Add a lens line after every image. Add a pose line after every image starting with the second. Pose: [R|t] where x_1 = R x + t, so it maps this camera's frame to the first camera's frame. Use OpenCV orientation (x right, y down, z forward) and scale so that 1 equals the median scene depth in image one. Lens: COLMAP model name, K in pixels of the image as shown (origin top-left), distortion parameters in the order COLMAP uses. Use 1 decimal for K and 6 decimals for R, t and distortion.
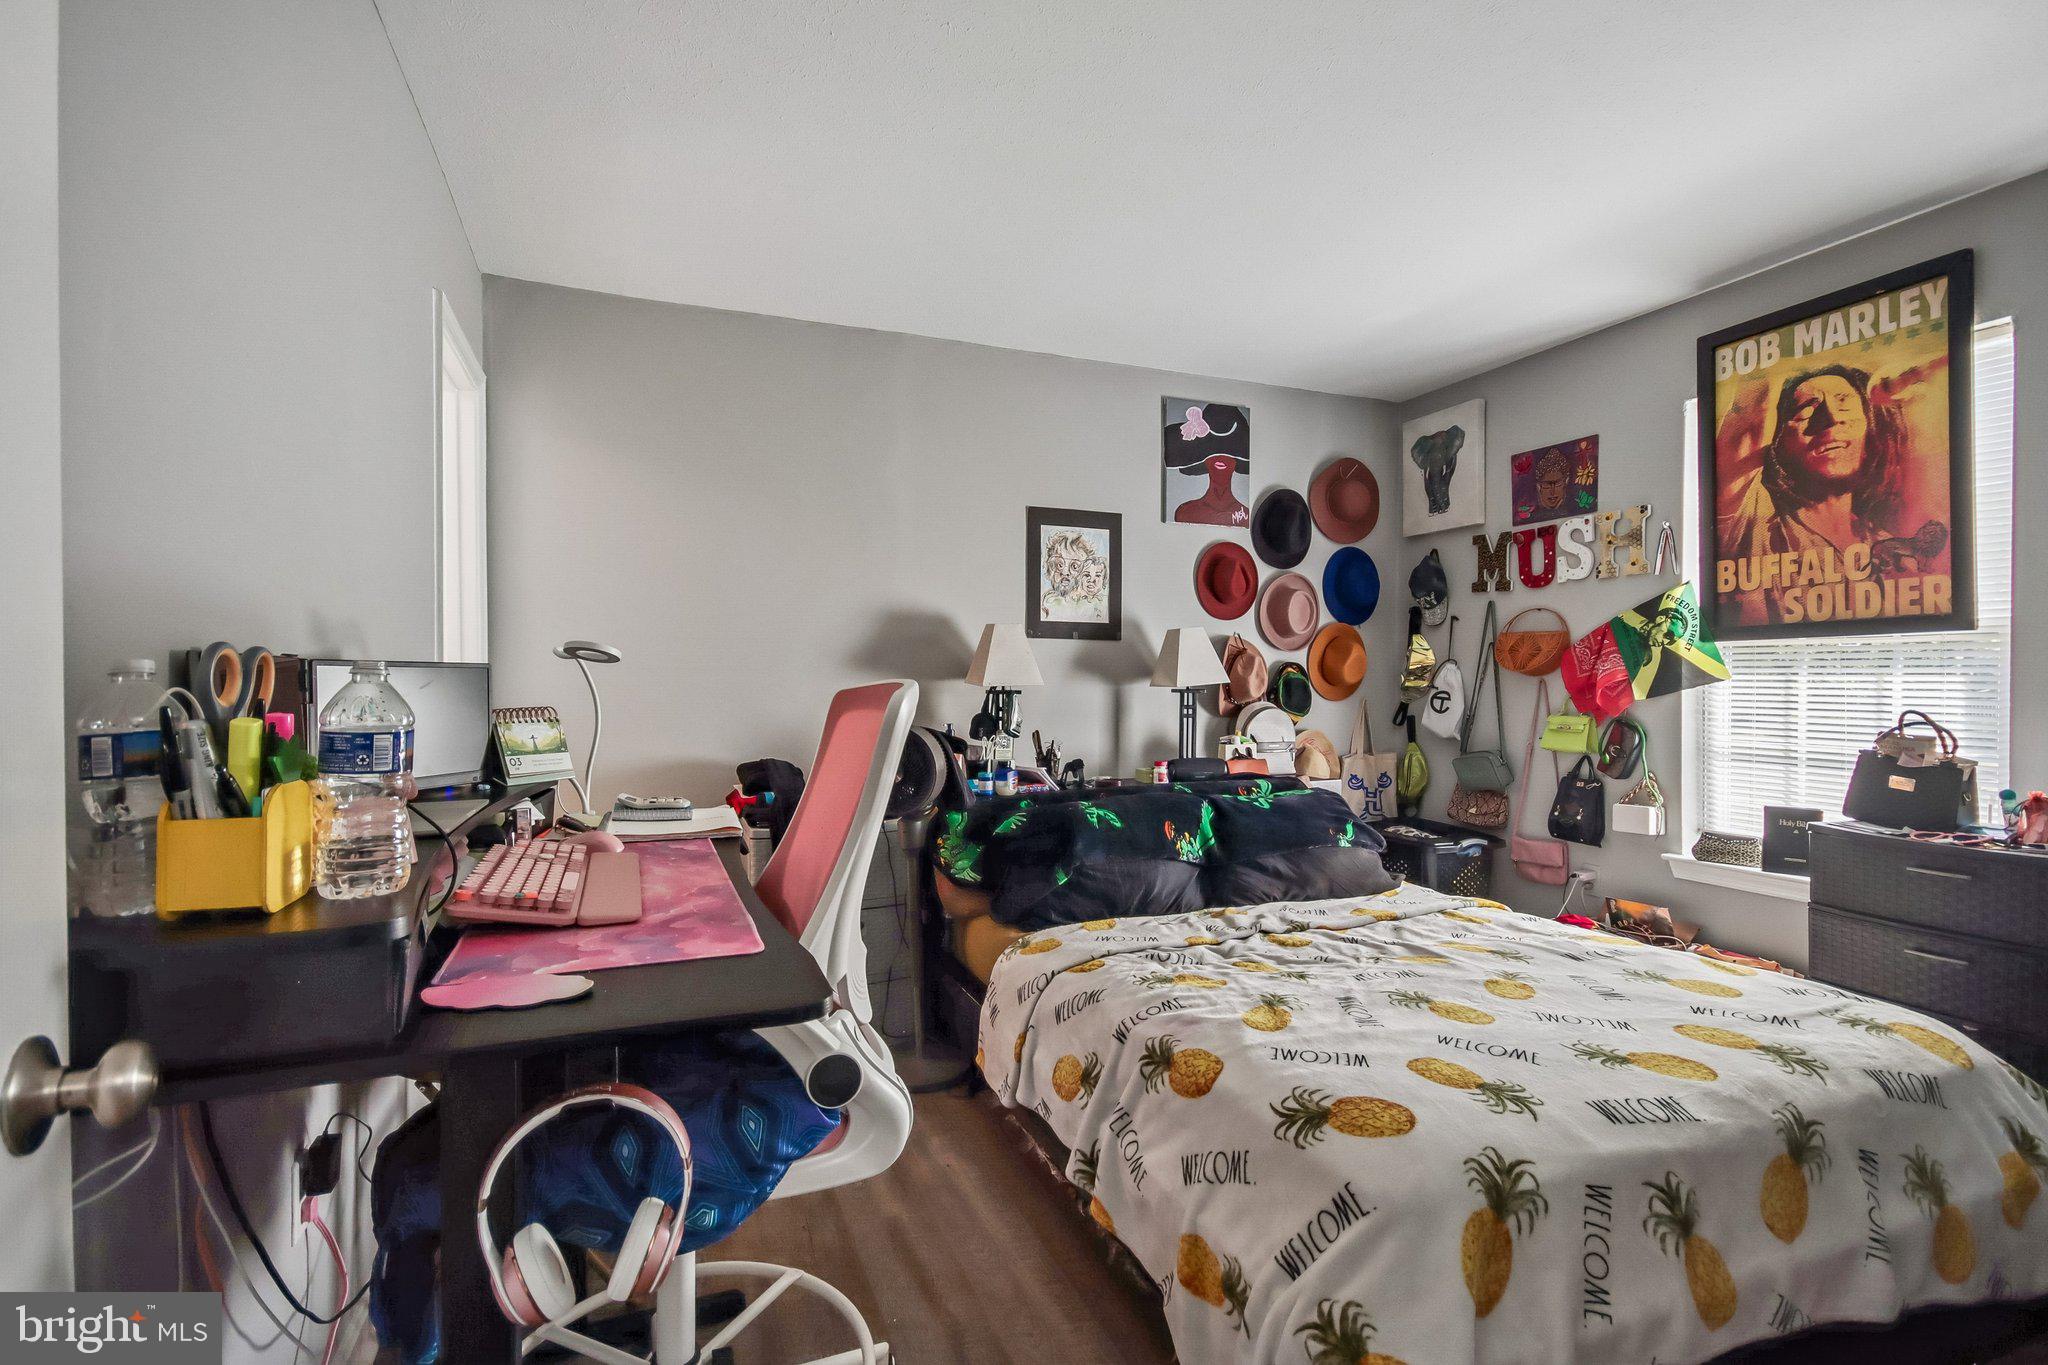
lens RADIAL K [[945.9, 0, 1045.5], [0, 945.9, 688.5], [0, 0, 1]] dist [0.022260, -0.009015]
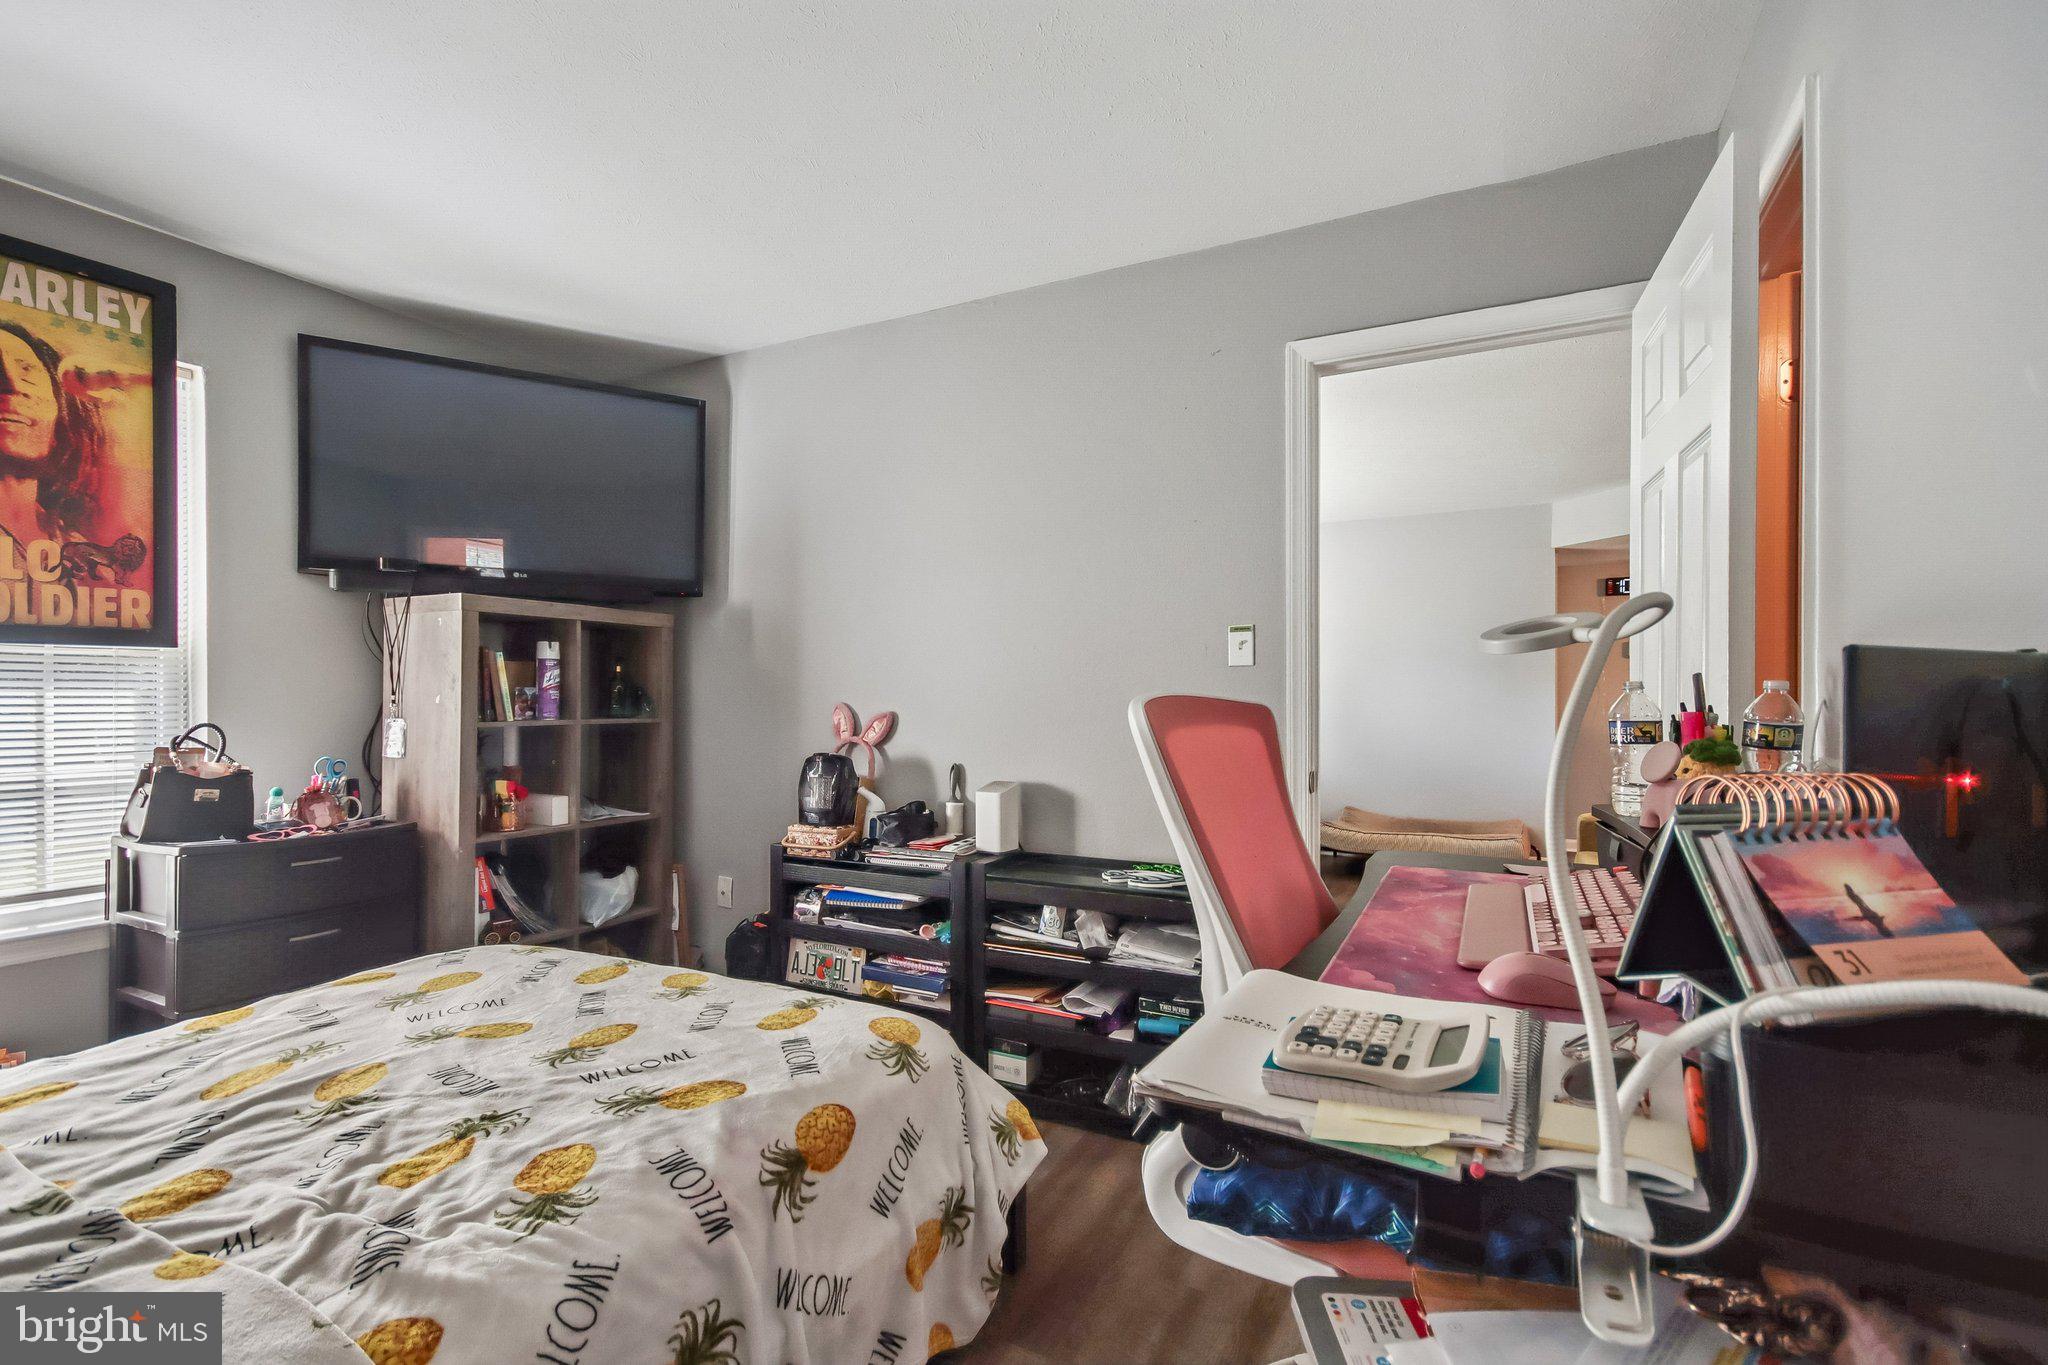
lens RADIAL K [[945.9, 0, 1006.2], [0, 945.9, 679.8], [0, 0, 1]] dist [0.022260, -0.009015]
pose [[-0.621152, 0.014127, 0.783563, -0.296799], [0.012117, 0.999891, -0.008422, -0.003673], [-0.783597, 0.004263, -0.621255, 0.653878]]
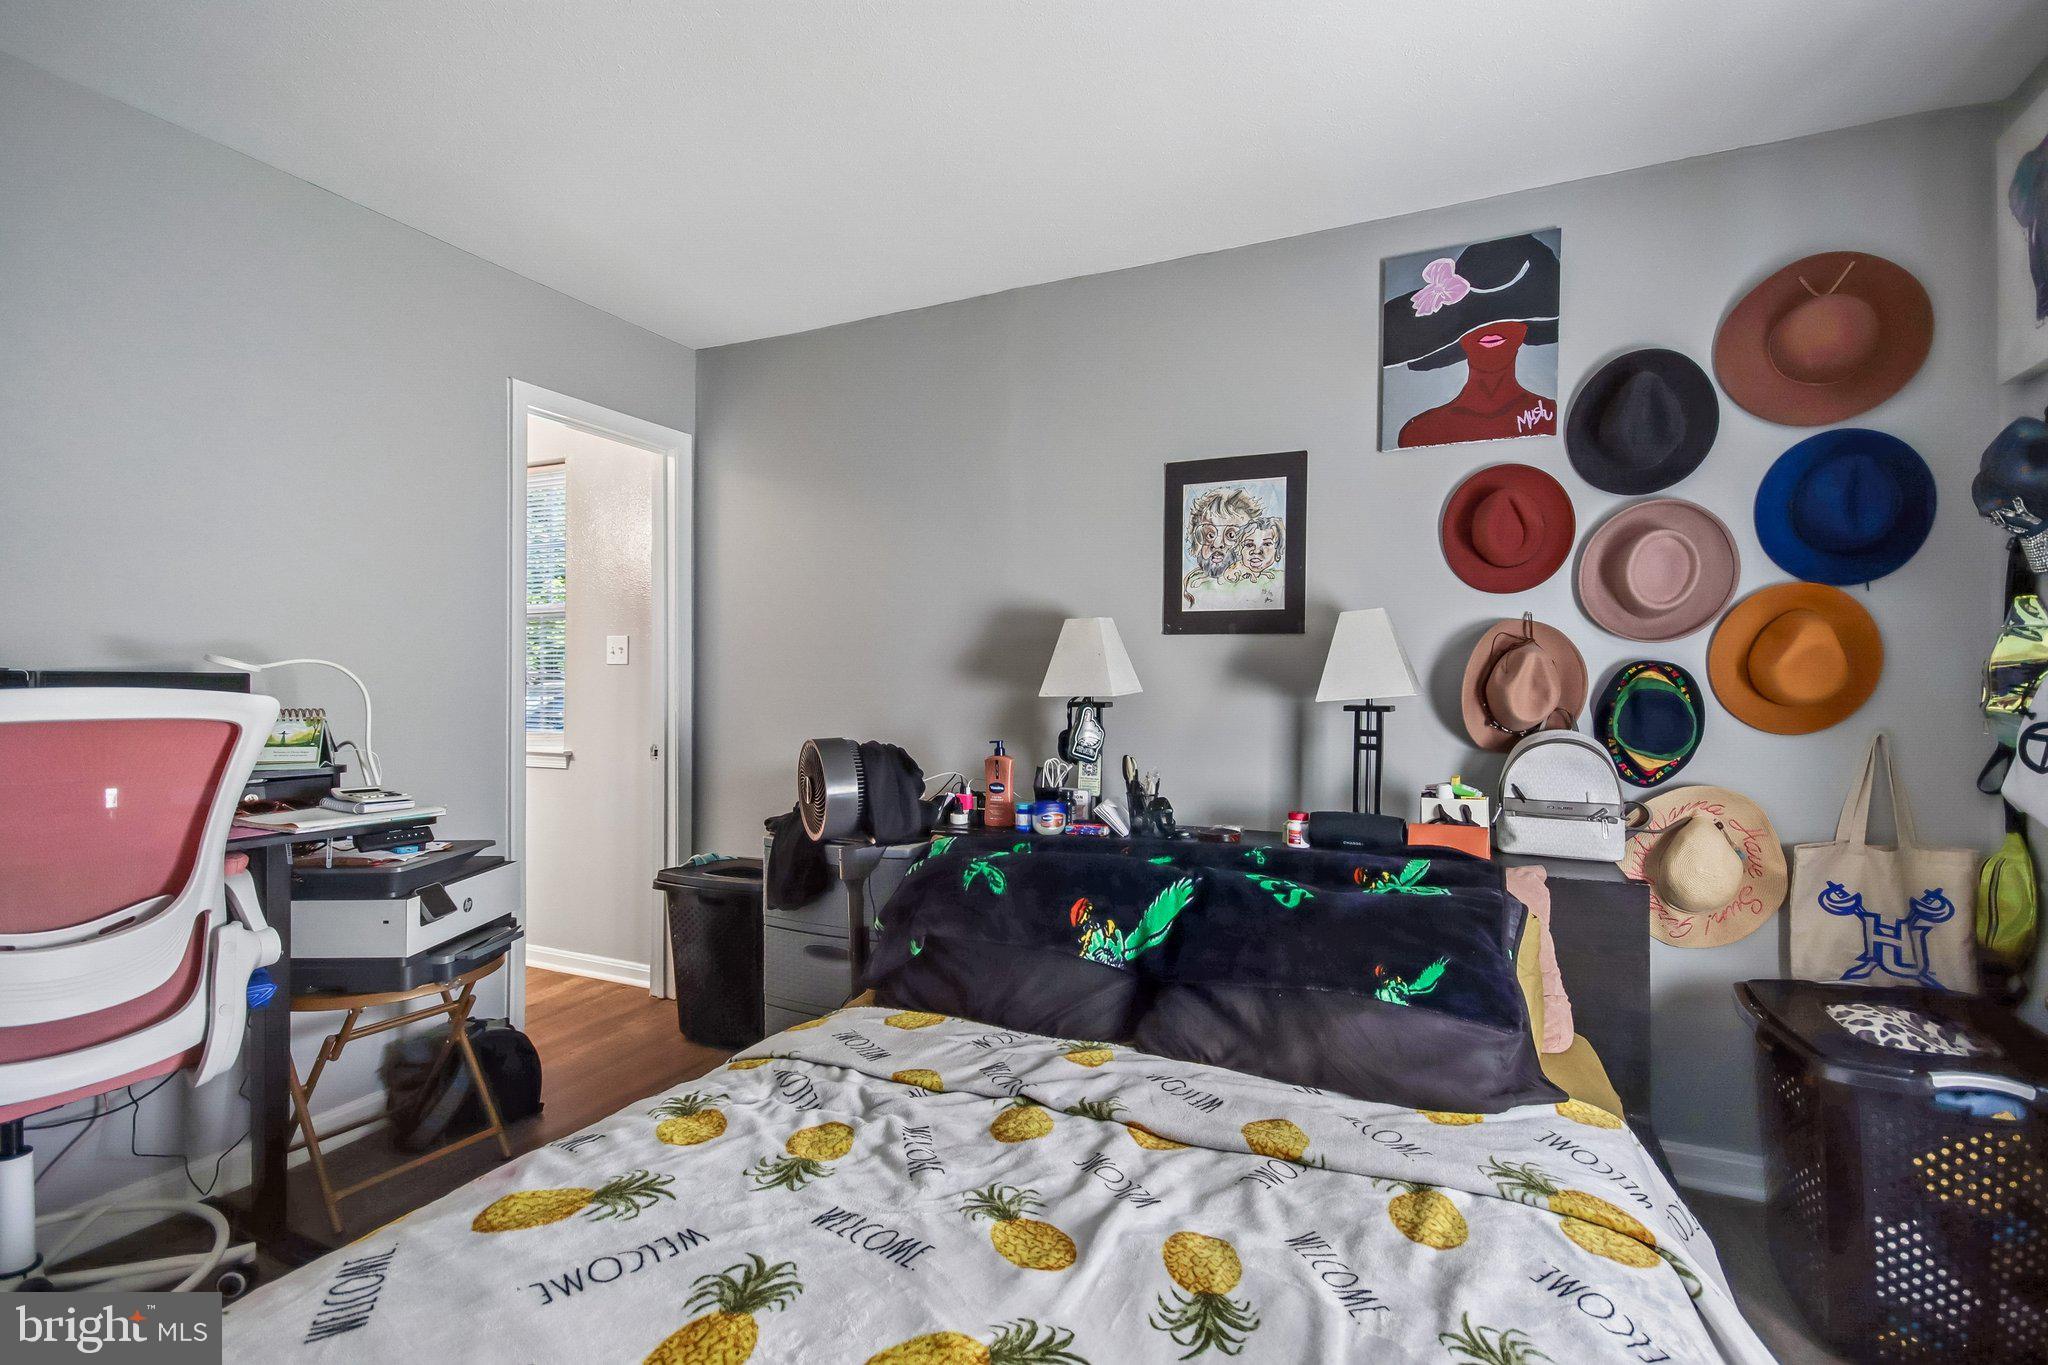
lens RADIAL K [[945.9, 0, 1038.0], [0, 945.9, 689.5], [0, 0, 1]] dist [0.022260, -0.009015]
pose [[0.678865, 0.008539, -0.734213, 0.475103], [-0.012130, 0.999926, 0.000414, -0.007976], [0.734163, 0.008625, 0.678919, 0.401182]]
